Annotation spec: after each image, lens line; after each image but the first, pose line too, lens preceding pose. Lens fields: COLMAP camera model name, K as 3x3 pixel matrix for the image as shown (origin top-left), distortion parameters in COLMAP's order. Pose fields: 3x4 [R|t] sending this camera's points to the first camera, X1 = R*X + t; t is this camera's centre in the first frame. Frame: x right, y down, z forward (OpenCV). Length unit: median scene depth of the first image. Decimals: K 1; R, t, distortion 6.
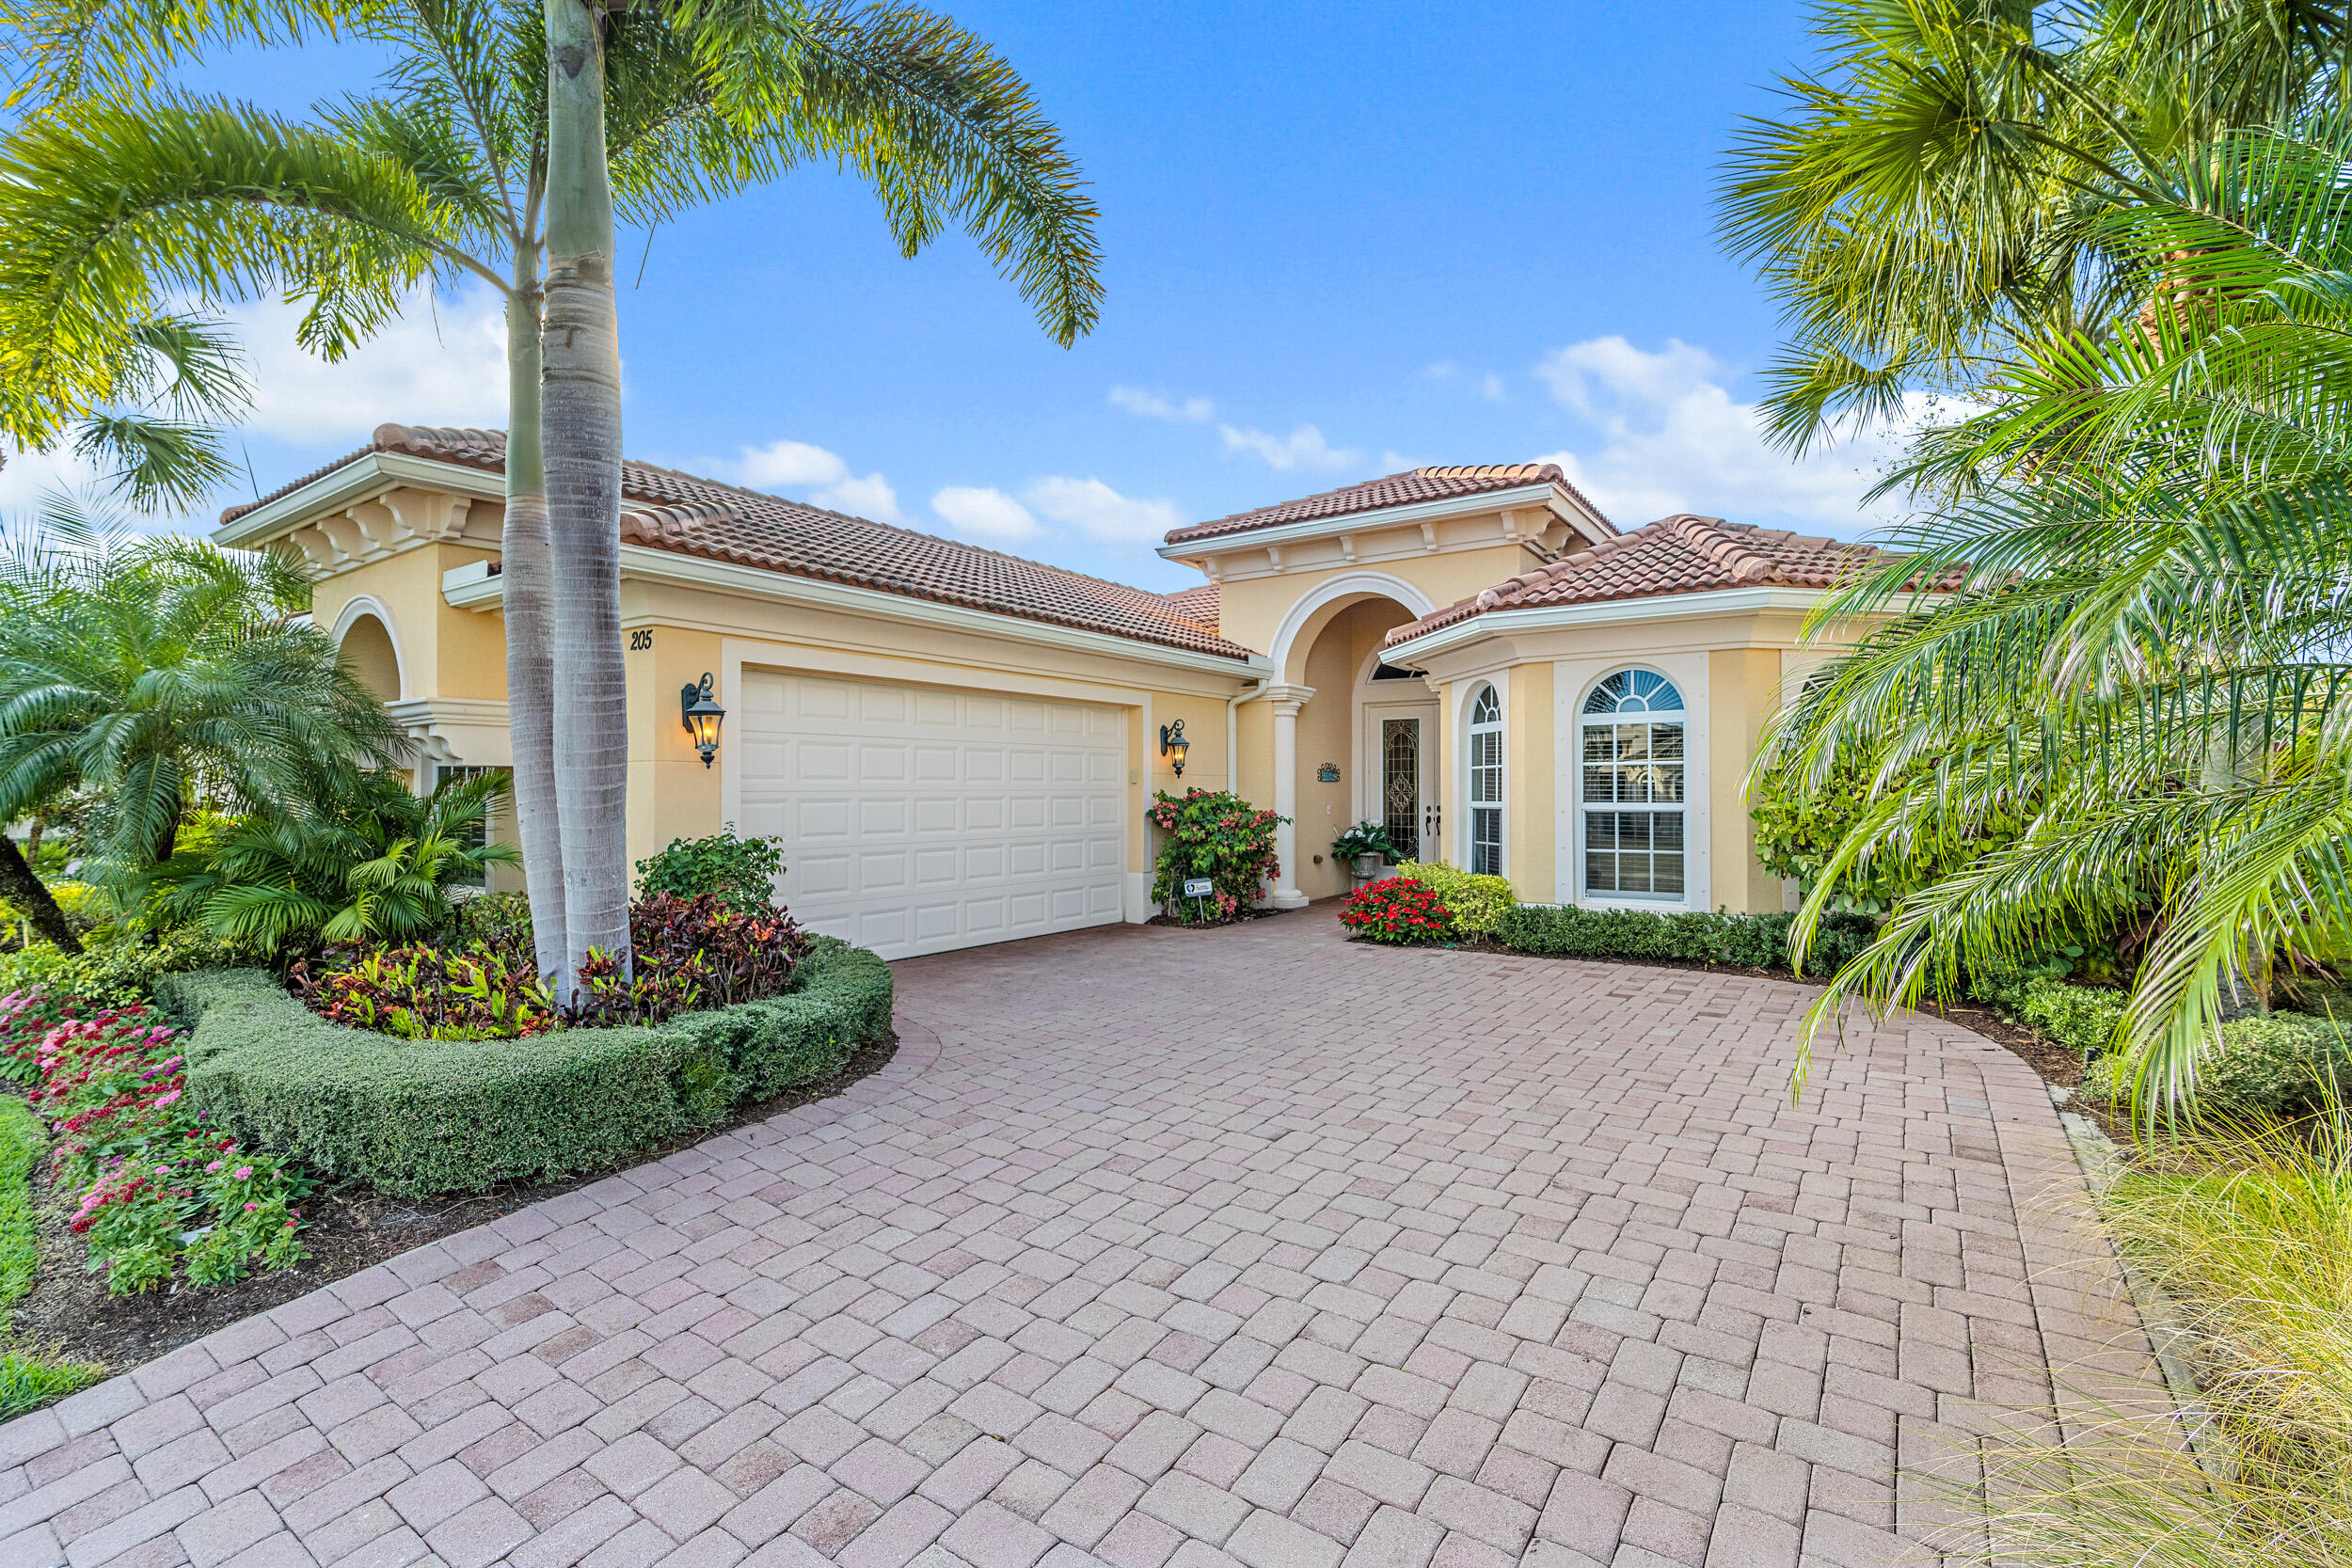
lens RADIAL K [[1066.9, 0, 1171.5], [0, 1066.9, 776.4], [0, 0, 1]] dist [-0.010701, 0.005013]
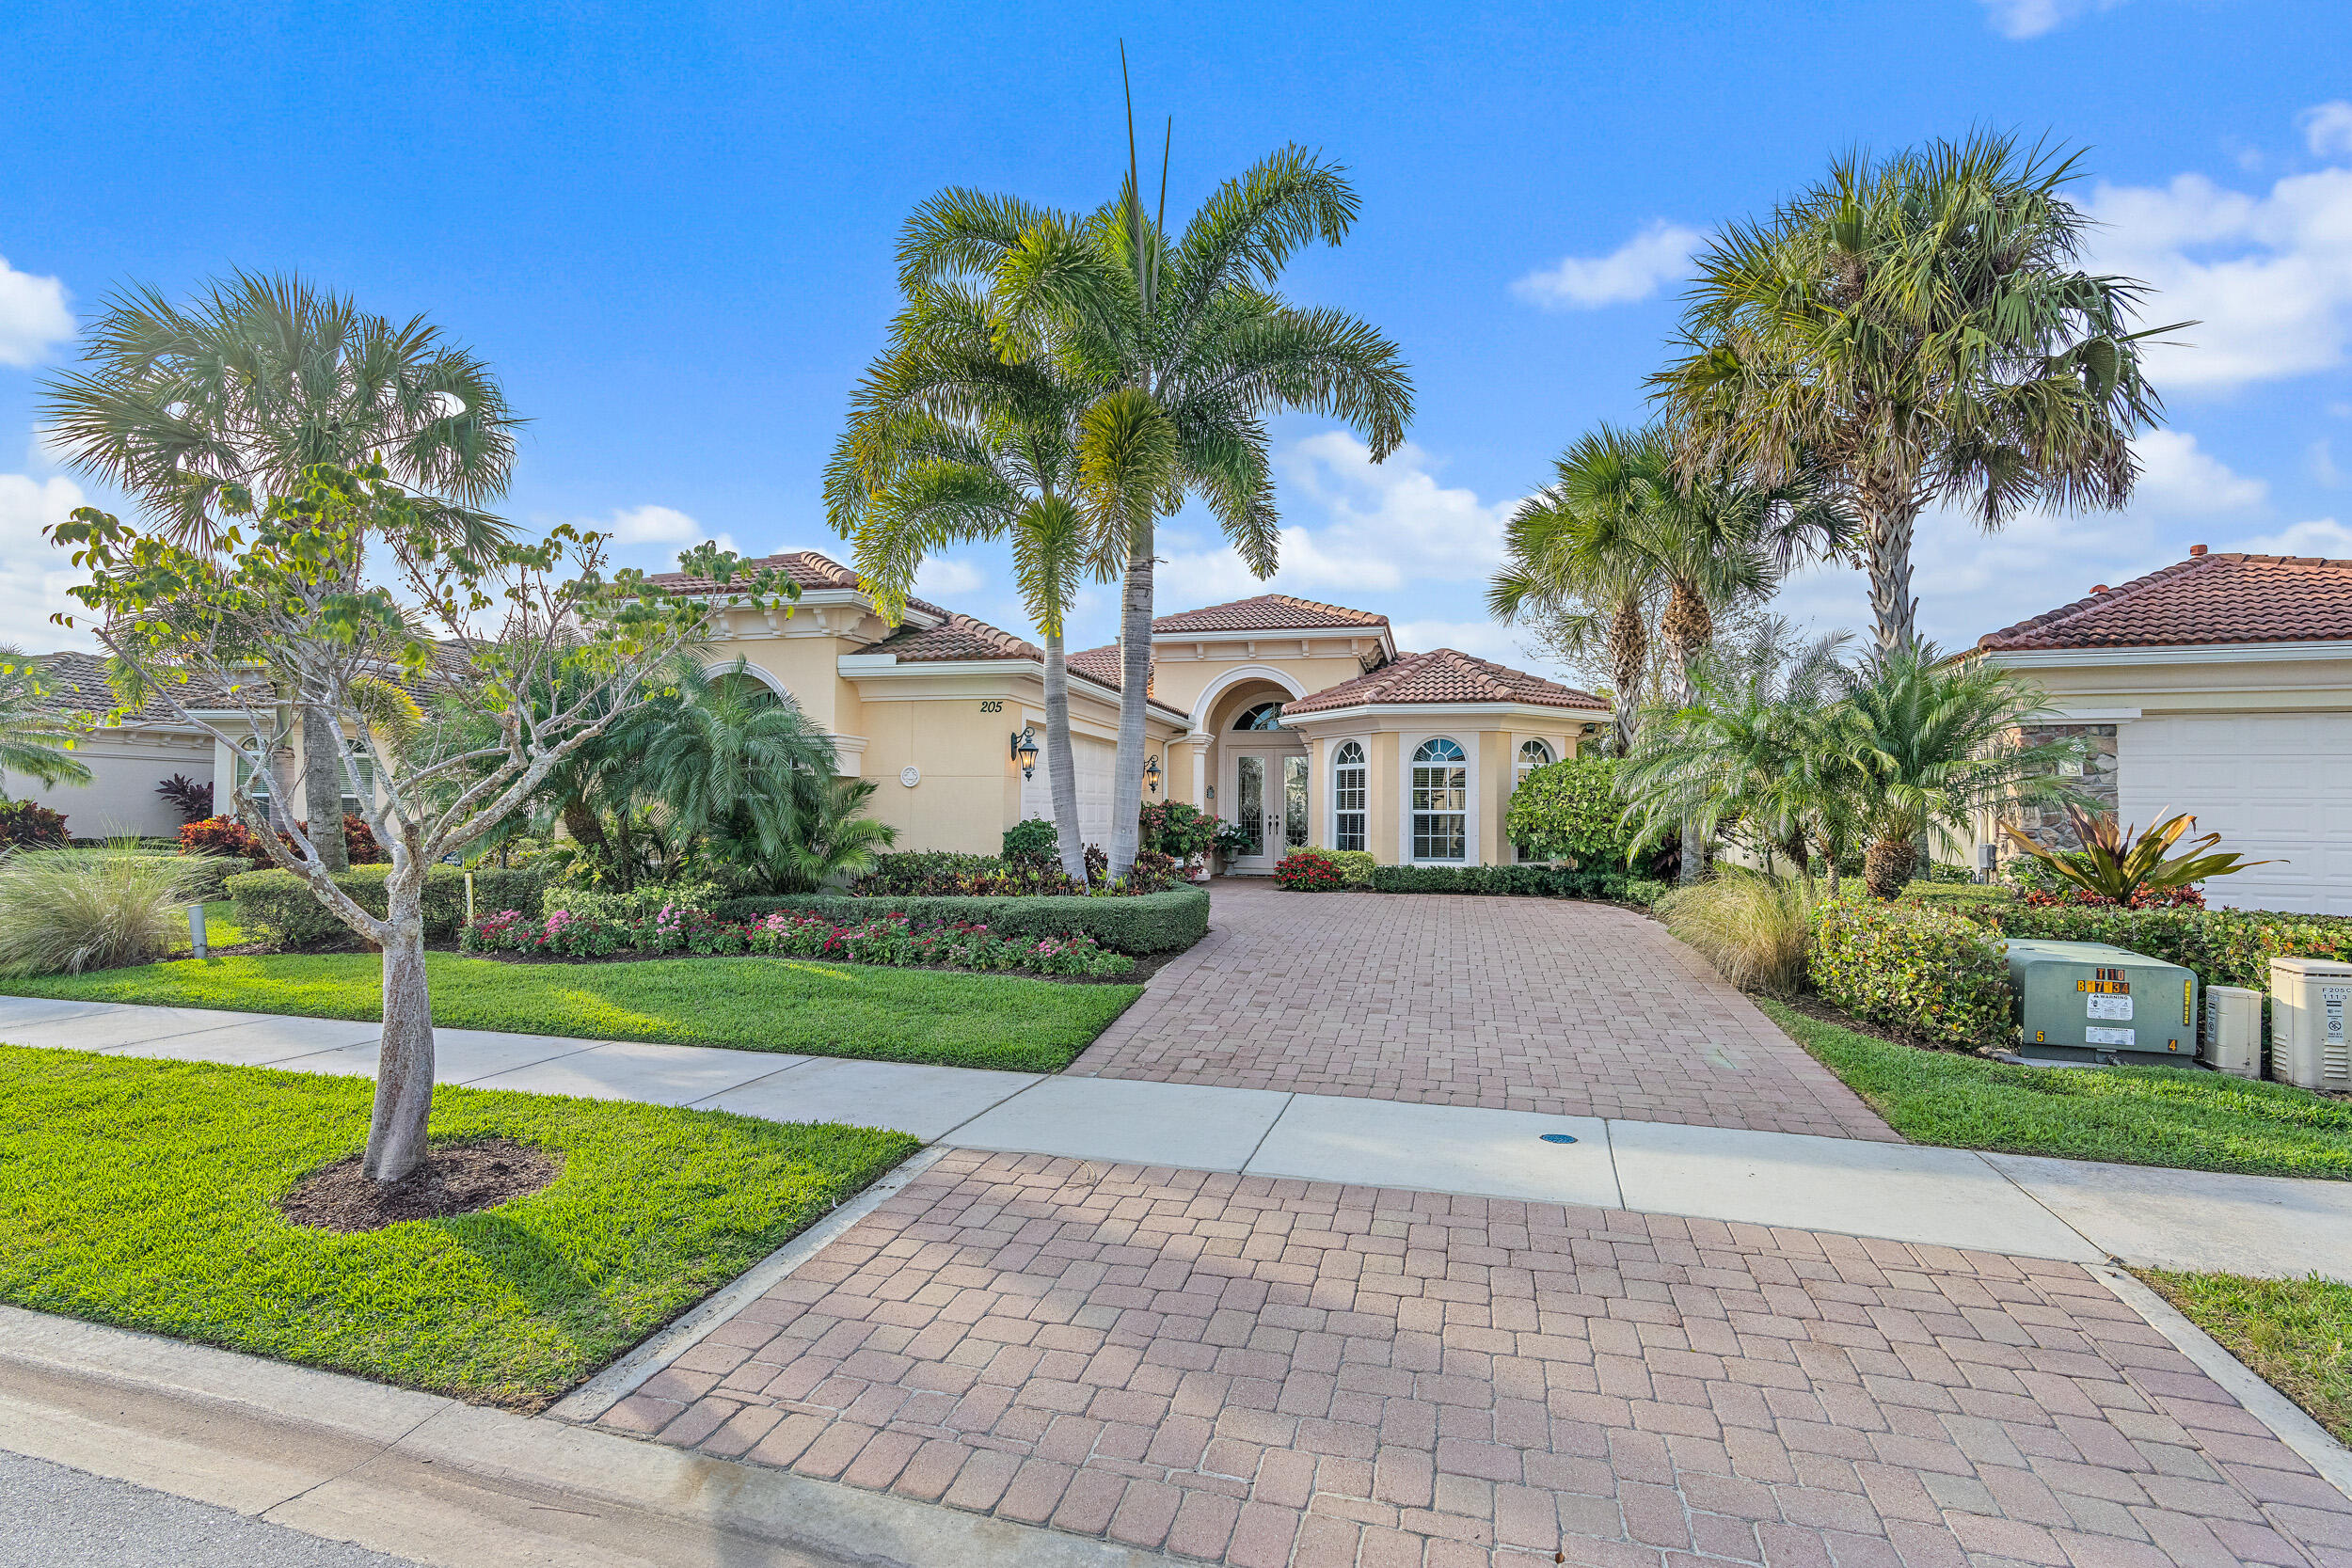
lens RADIAL K [[1066.9, 0, 1171.5], [0, 1066.9, 776.4], [0, 0, 1]] dist [-0.010701, 0.005013]
pose [[0.942623, 0.024582, 0.332954, -0.604903], [-0.017323, 0.999544, -0.024752, 0.019376], [-0.333410, 0.017564, 0.942618, -0.580318]]
